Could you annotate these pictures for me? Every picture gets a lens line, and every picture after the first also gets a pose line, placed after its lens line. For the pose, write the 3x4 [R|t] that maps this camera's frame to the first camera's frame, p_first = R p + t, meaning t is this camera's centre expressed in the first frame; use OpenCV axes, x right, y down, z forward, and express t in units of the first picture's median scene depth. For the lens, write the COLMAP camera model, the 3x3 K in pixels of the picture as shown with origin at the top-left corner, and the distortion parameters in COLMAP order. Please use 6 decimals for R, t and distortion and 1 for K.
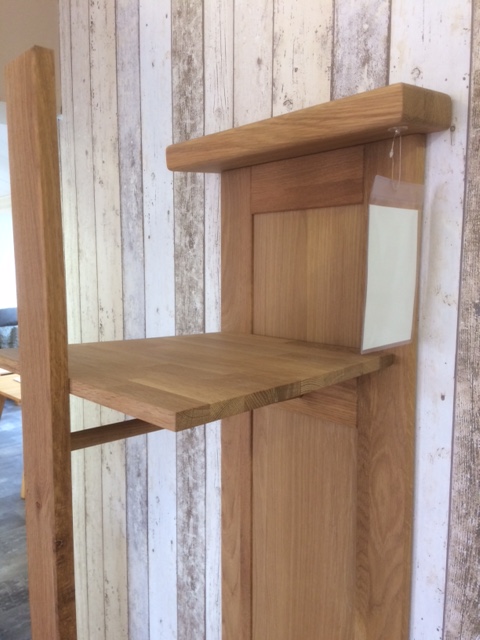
lens RADIAL K [[542.4, 0, 240.0], [0, 542.4, 320.0], [0, 0, 1]] dist [0.123303, -0.195485]
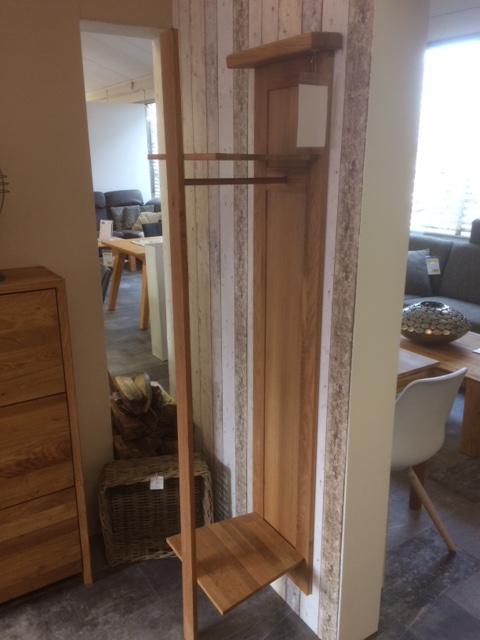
lens RADIAL K [[542.4, 0, 240.0], [0, 542.4, 320.0], [0, 0, 1]] dist [0.123303, -0.195485]
pose [[0.984974, 0.046502, -0.166325, 0.245579], [-0.014804, 0.982257, 0.186953, 0.211652], [0.172068, -0.181681, 0.968186, -0.933761]]
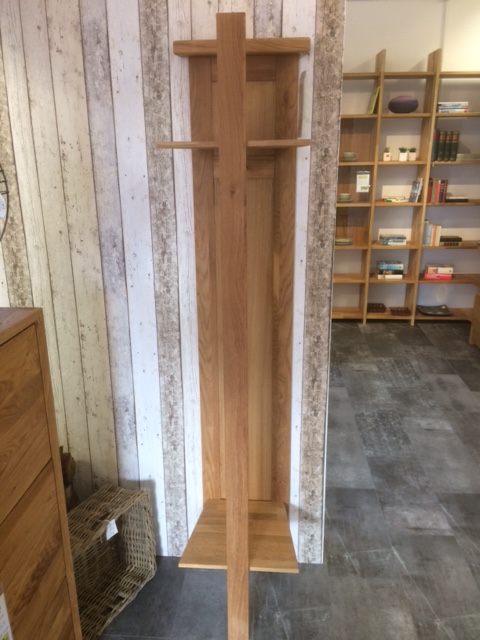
lens RADIAL K [[542.4, 0, 240.0], [0, 542.4, 320.0], [0, 0, 1]] dist [0.123303, -0.195485]
pose [[0.732828, -0.206392, 0.648356, -1.192318], [0.080012, 0.972413, 0.219113, 0.193799], [-0.675693, -0.108696, 0.729126, -0.573569]]
